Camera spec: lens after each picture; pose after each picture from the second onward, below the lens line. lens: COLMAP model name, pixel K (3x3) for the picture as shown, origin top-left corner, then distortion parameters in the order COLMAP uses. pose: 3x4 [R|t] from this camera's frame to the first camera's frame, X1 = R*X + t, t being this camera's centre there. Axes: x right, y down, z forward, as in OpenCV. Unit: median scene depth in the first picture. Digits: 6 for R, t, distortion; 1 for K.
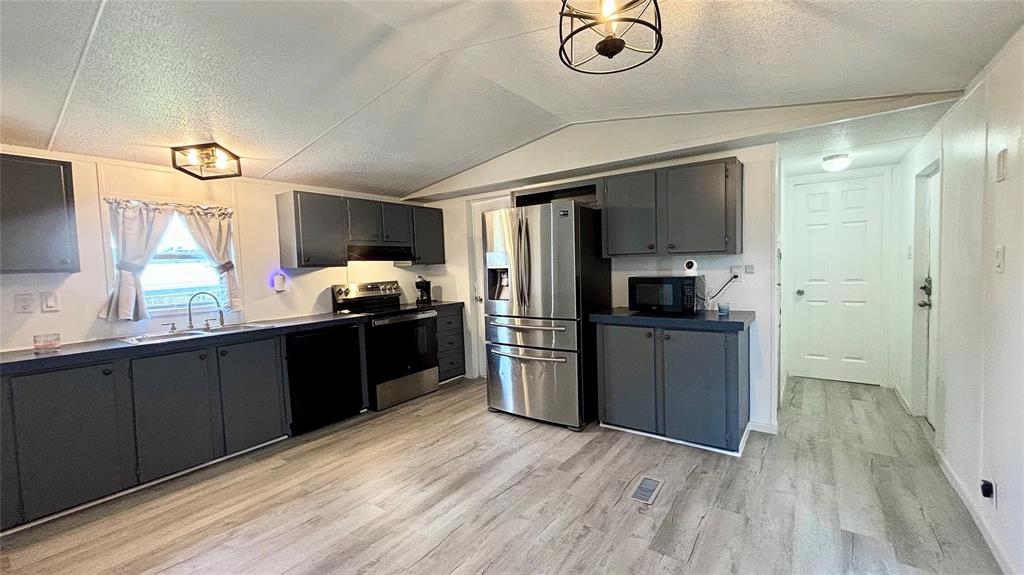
lens RADIAL K [[412.1, 0, 511.8], [0, 412.1, 290.2], [0, 0, 1]] dist [-0.003204, 0.002539]
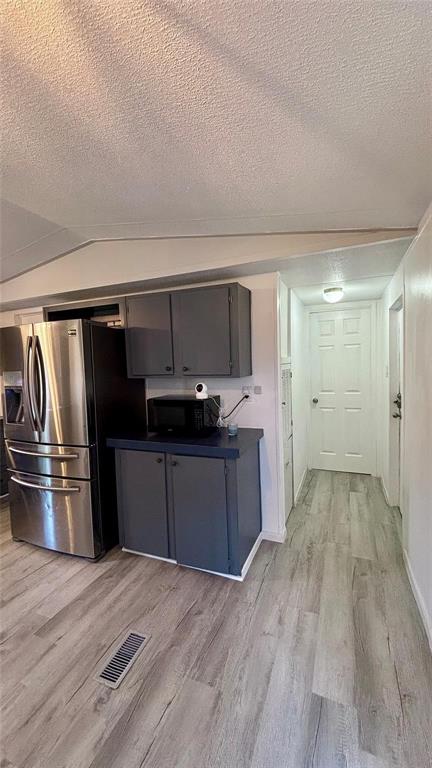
lens RADIAL K [[309.1, 0, 217.1], [0, 309.1, 384.7], [0, 0, 1]] dist [-0.003204, 0.002539]
pose [[0.972749, -0.013540, 0.231467, 0.286604], [0.013285, 0.999908, 0.002664, -0.068131], [-0.231482, 0.000484, 0.972839, 0.245427]]
